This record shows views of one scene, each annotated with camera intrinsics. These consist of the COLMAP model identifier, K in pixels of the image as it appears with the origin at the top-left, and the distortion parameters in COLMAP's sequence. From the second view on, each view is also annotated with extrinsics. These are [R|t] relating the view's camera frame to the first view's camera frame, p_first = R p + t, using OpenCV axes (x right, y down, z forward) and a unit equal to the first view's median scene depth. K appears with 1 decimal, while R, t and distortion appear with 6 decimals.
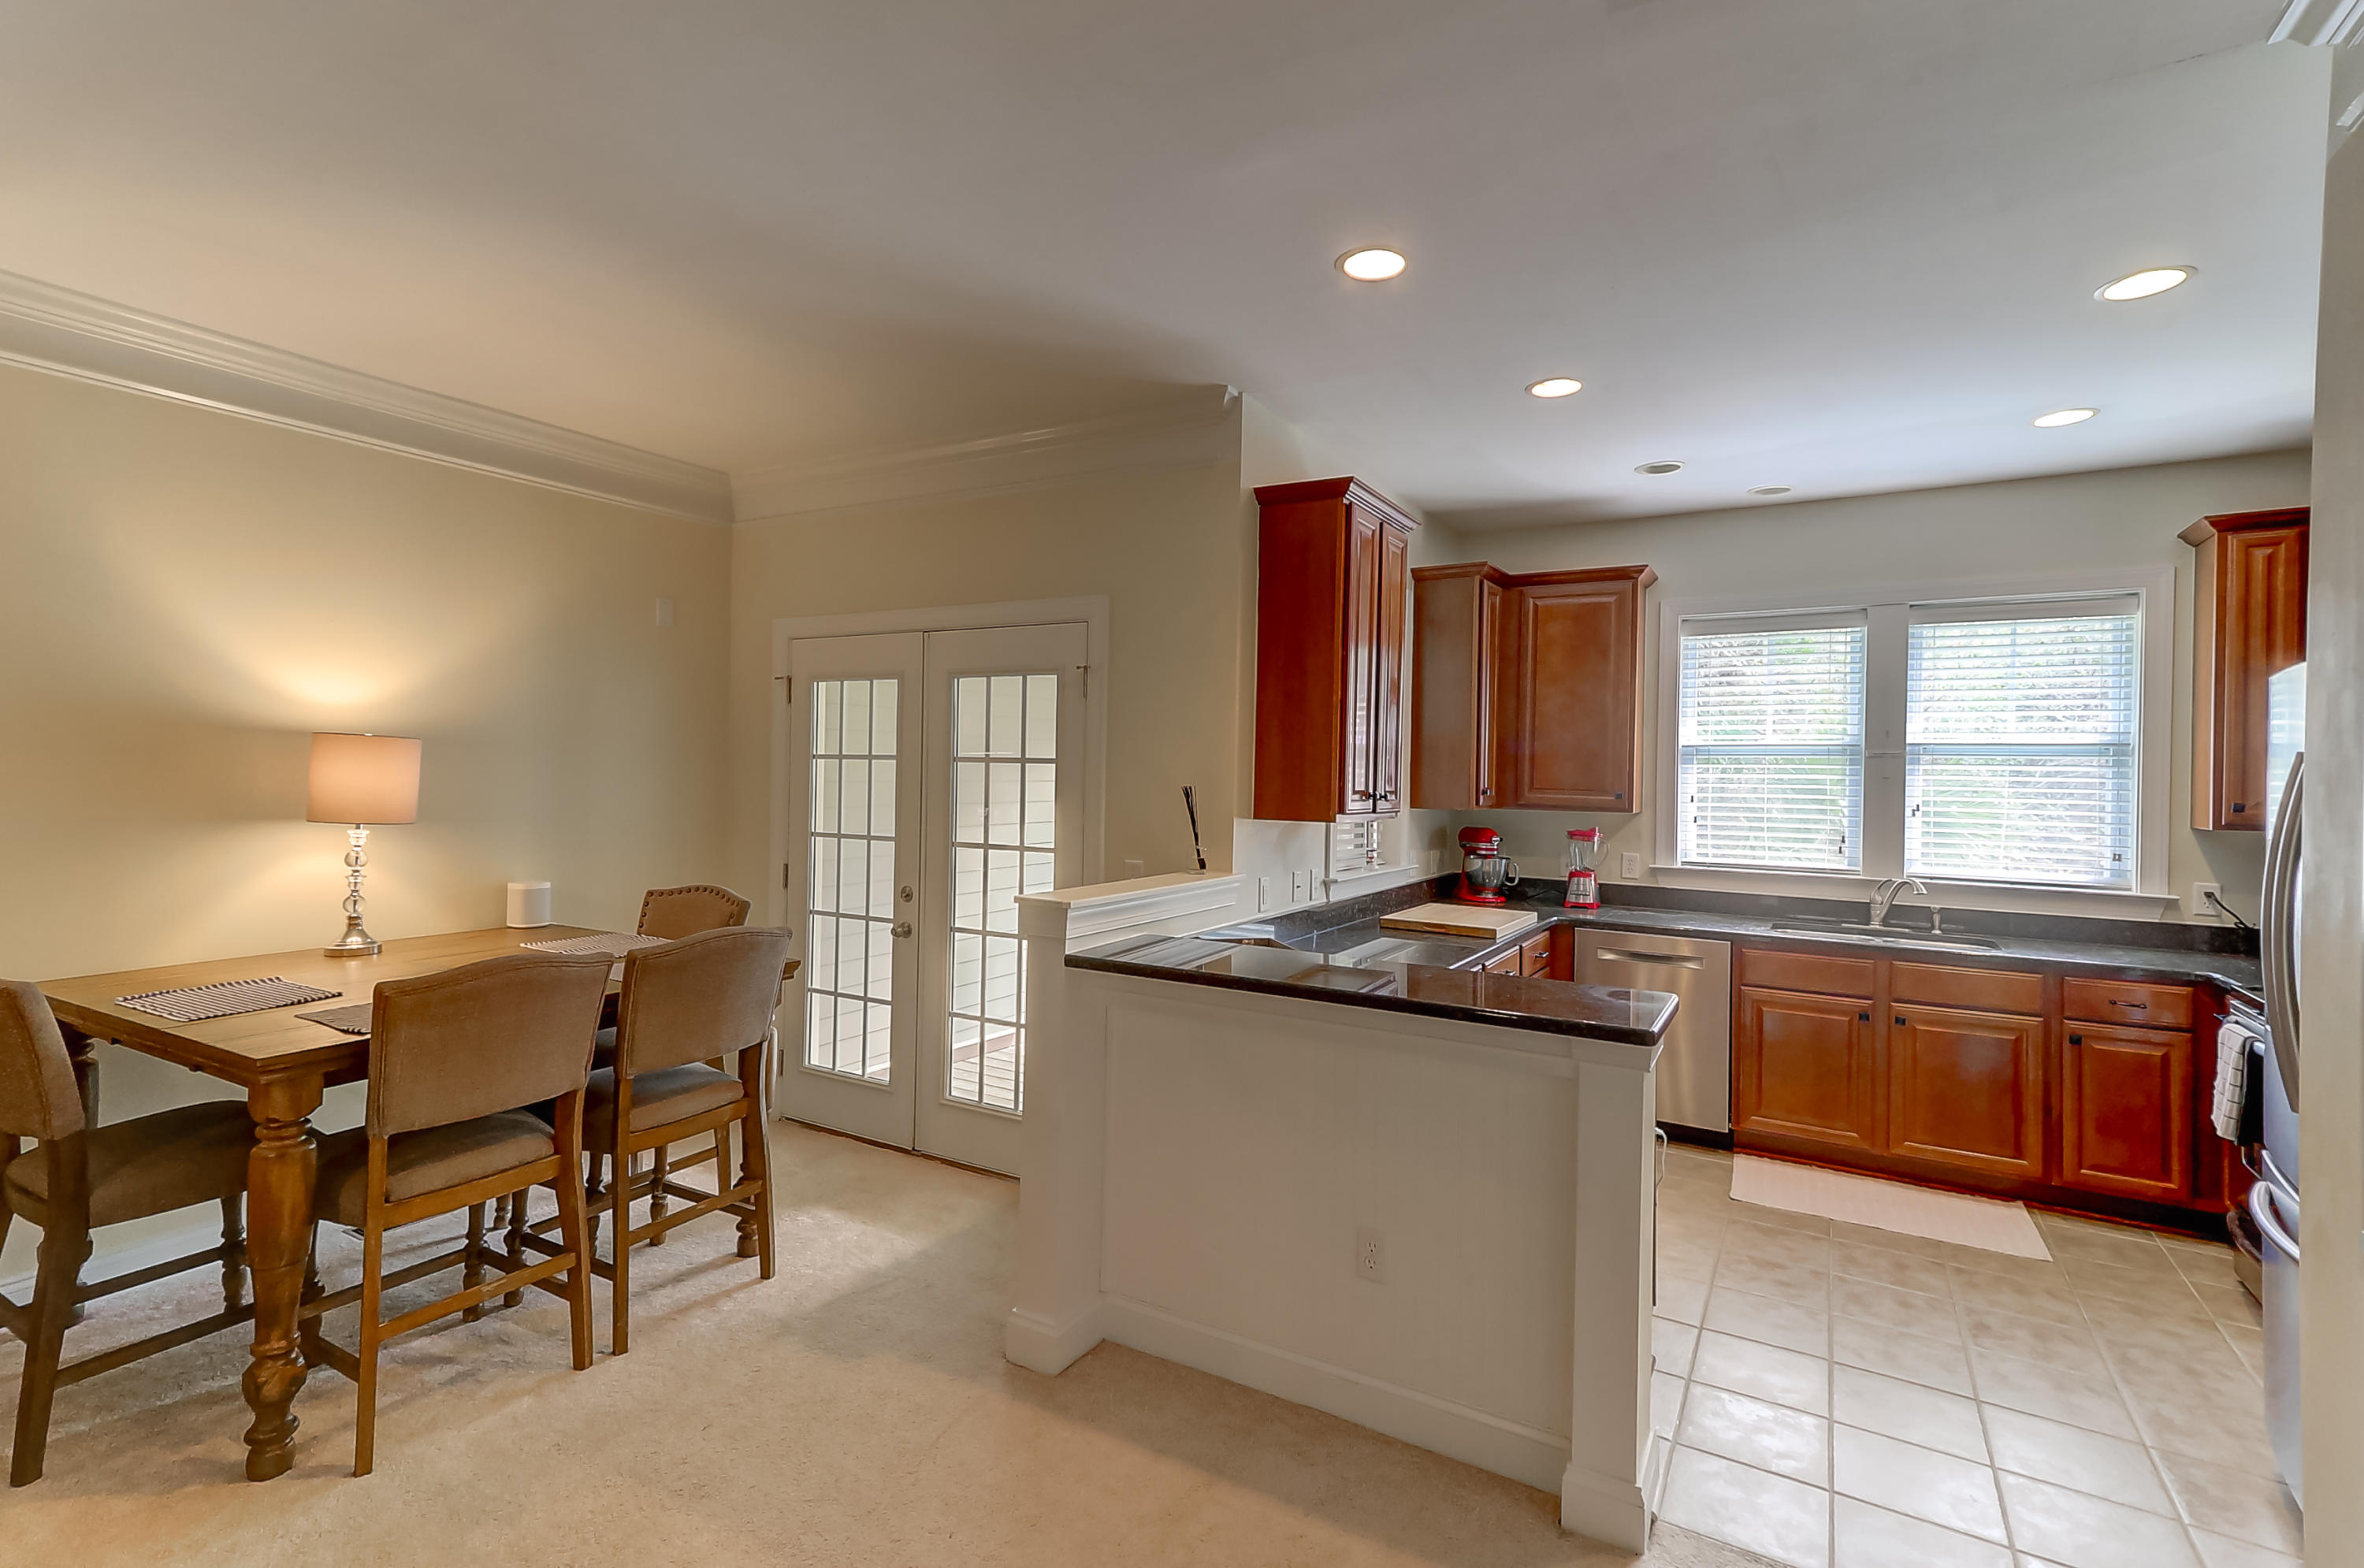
lens RADIAL K [[1090.9, 0, 1180.2], [0, 1090.9, 772.4], [0, 0, 1]] dist [0.033045, 0.000310]
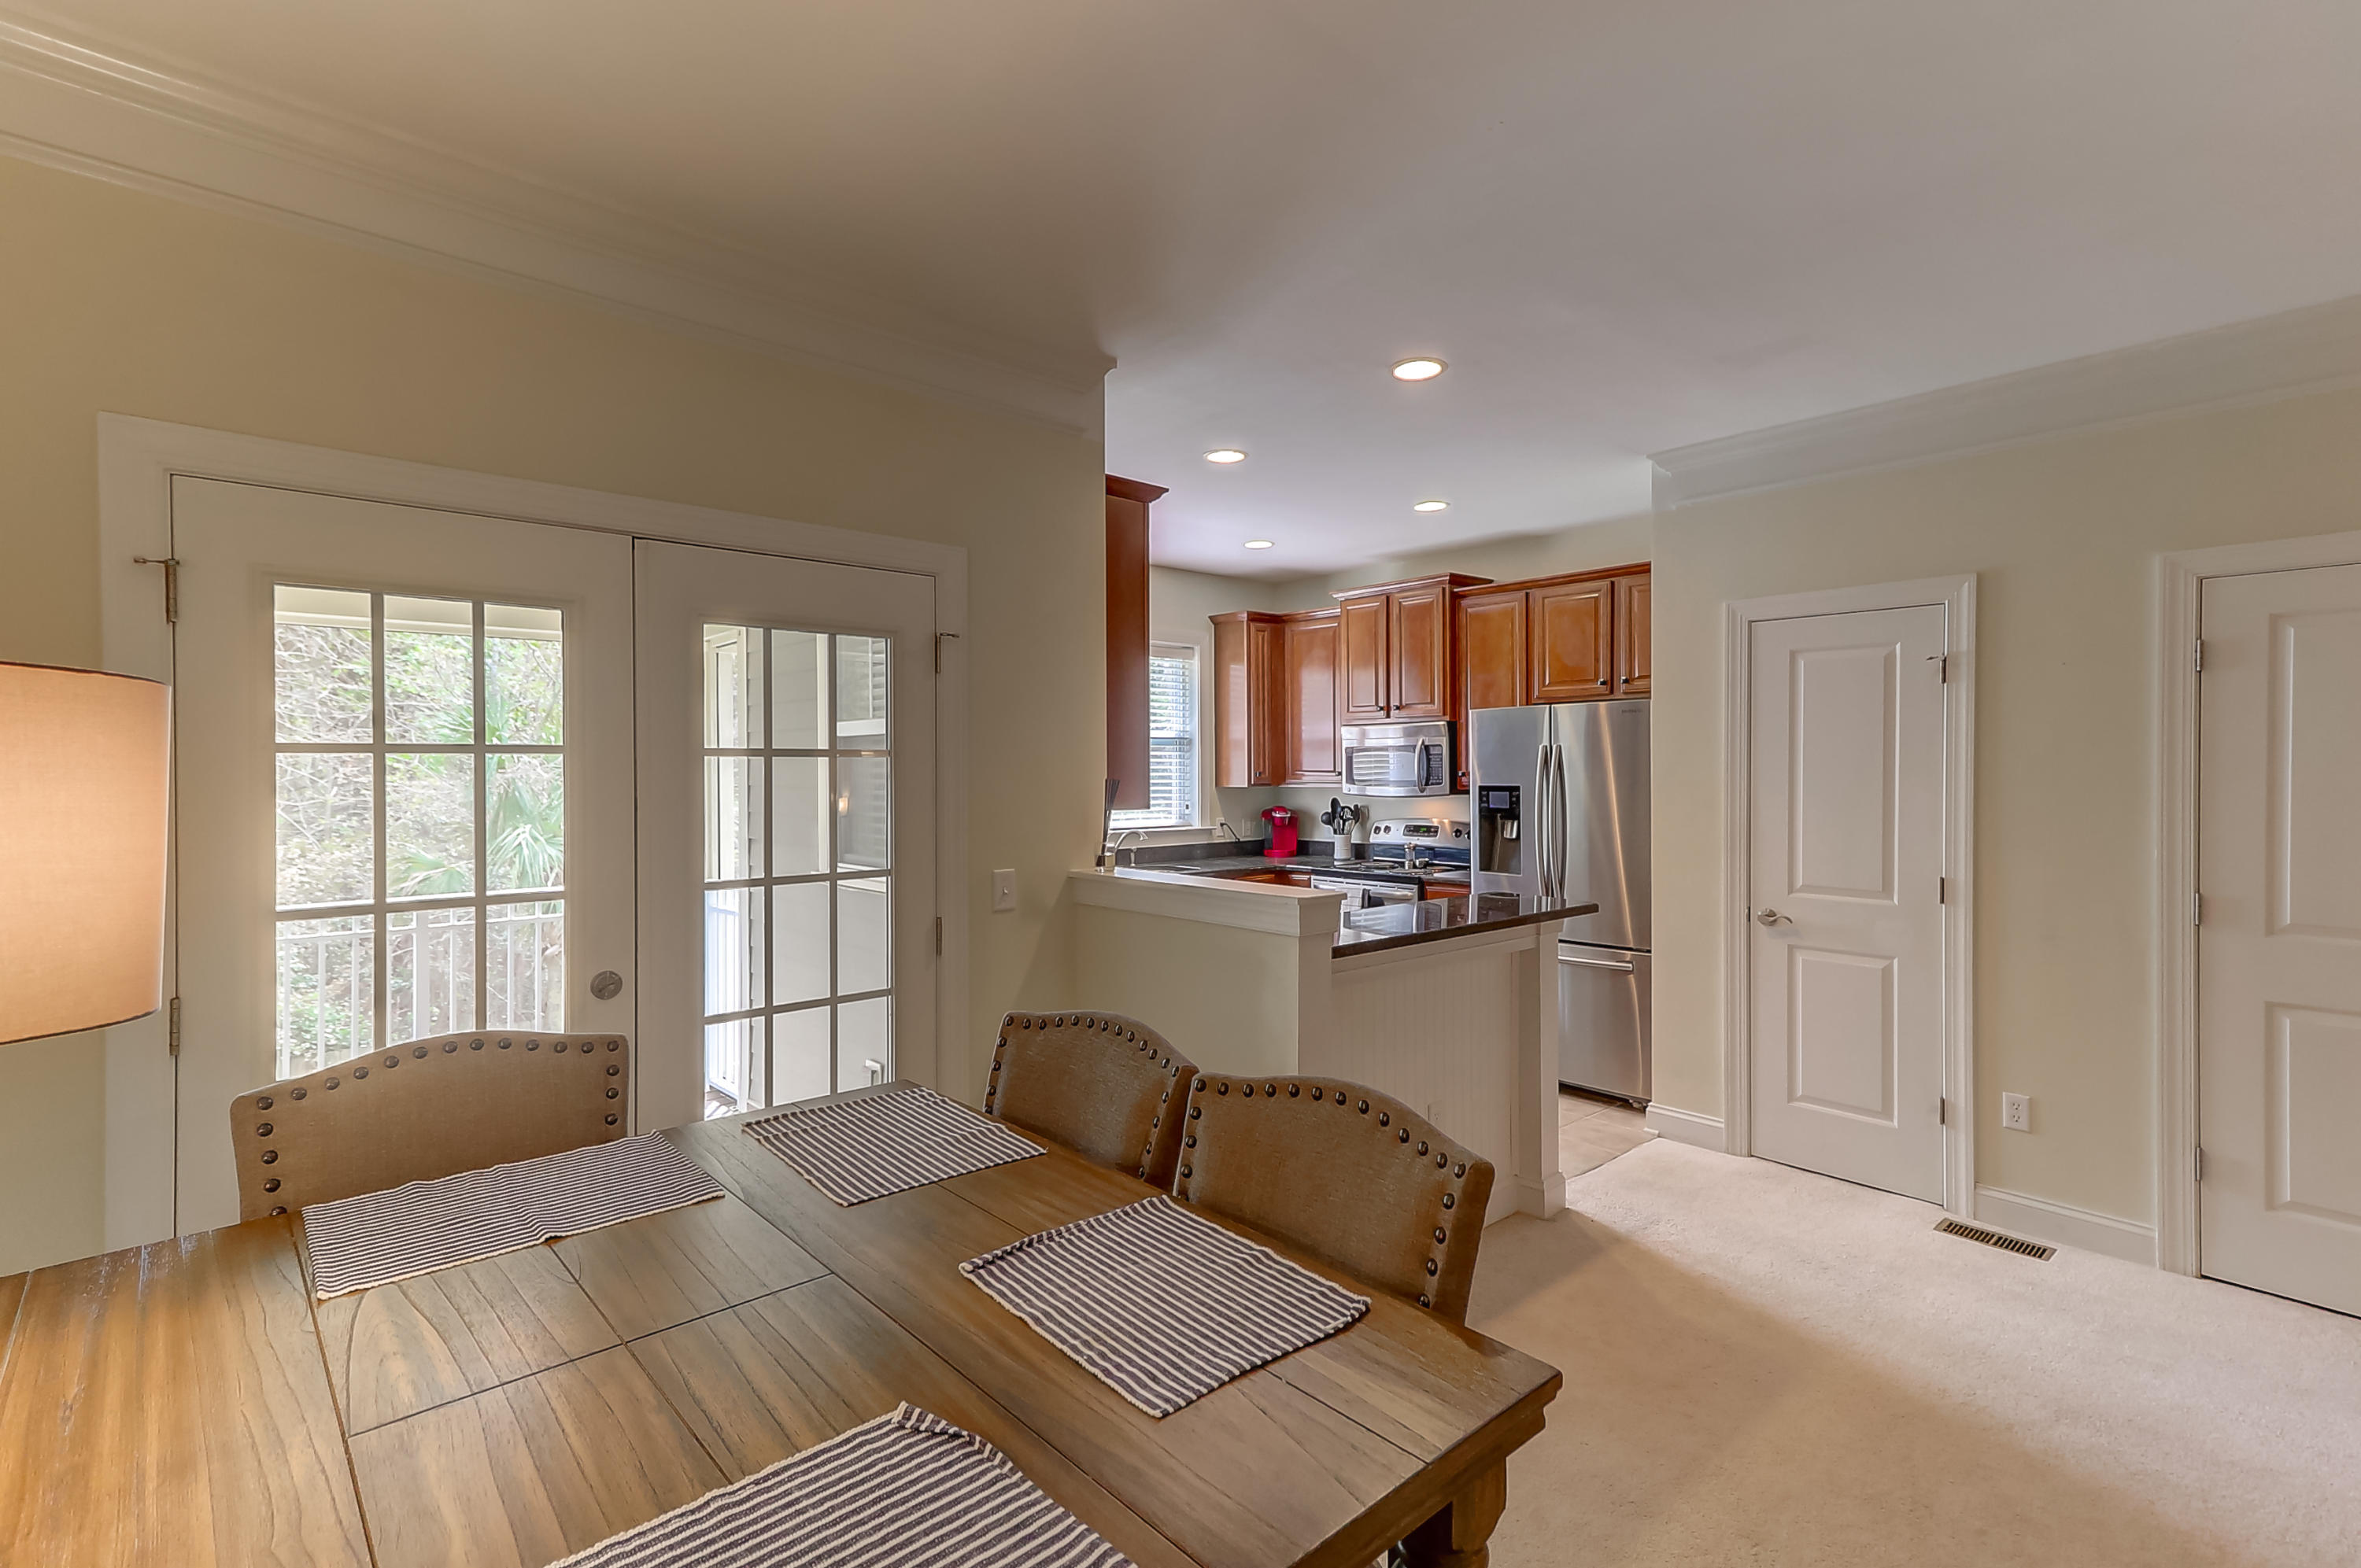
lens RADIAL K [[1089.4, 0, 1178.7], [0, 1089.4, 772.4], [0, 0, 1]] dist [0.033045, 0.000310]
pose [[0.303564, -0.024738, 0.952490, -0.679177], [0.009332, 0.999692, 0.022990, -0.011442], [-0.952765, 0.001909, 0.303701, 0.510288]]
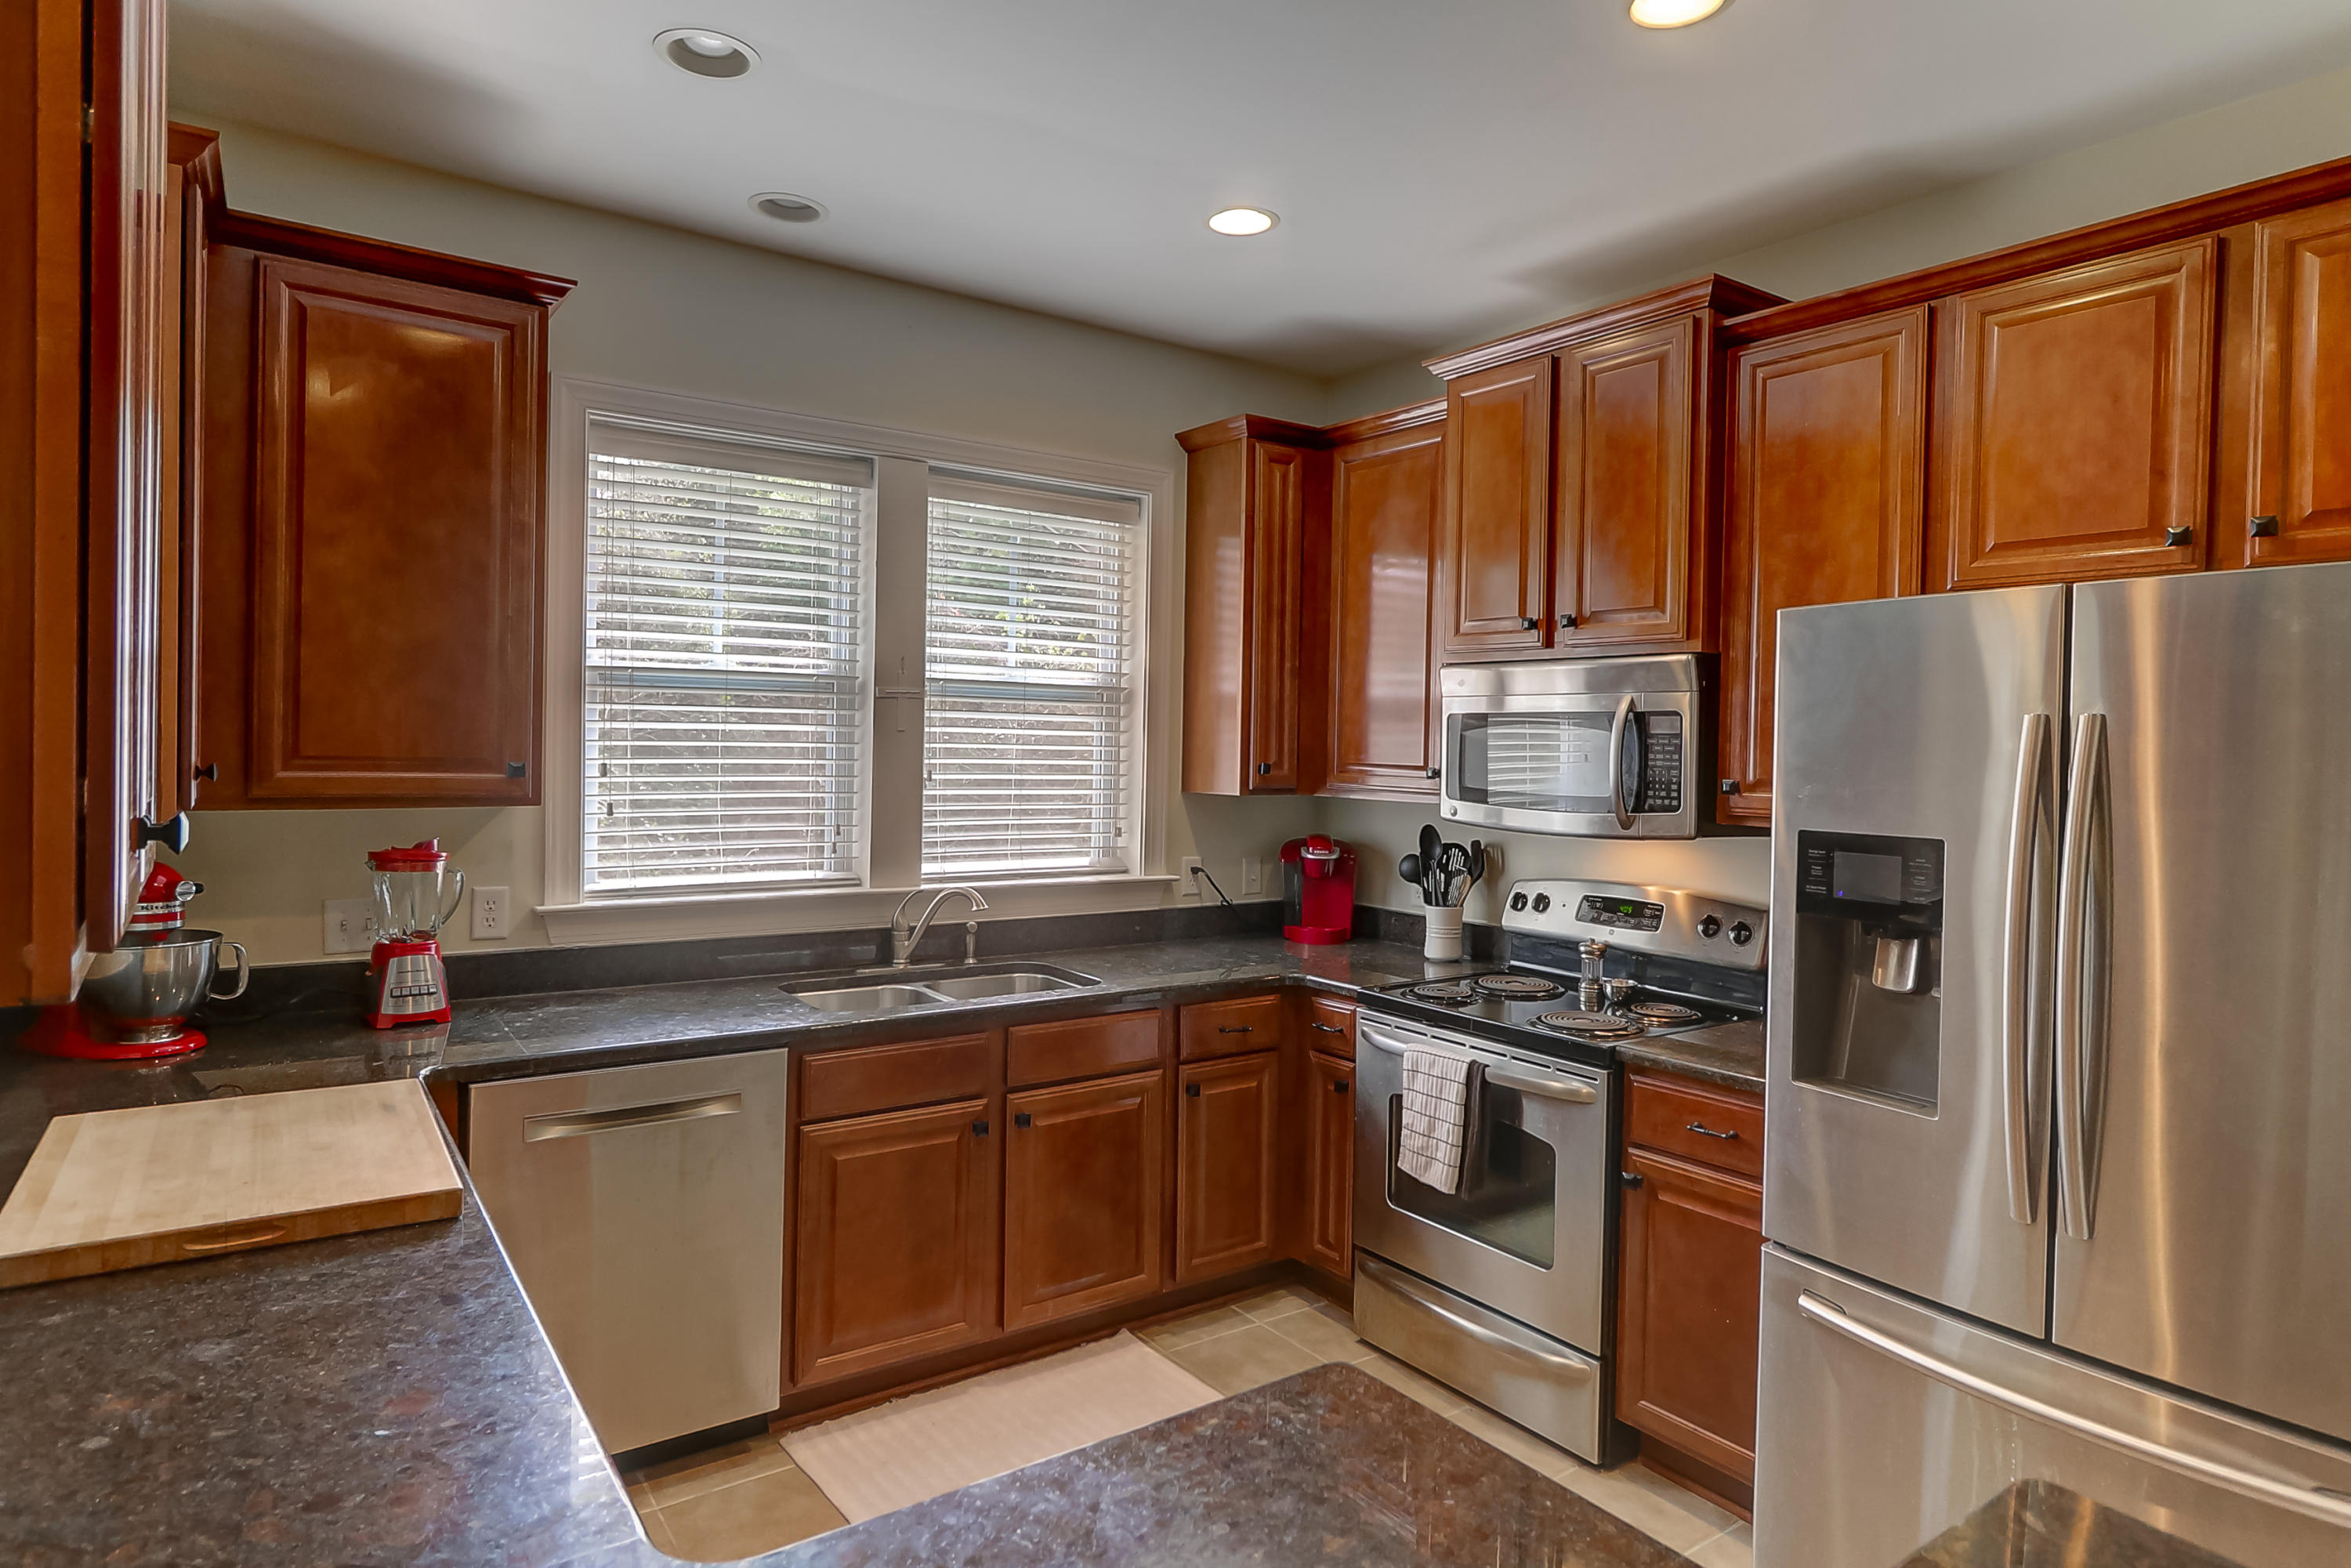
lens RADIAL K [[1324.9, 0, 1178.3], [0, 1324.9, 761.3], [0, 0, 1]] dist [0.002436, -0.000040]
pose [[0.399272, -0.025176, 0.916487, 0.000362], [-0.013623, 0.999350, 0.033387, -0.005635], [-0.916732, -0.025815, 0.398669, 0.575340]]
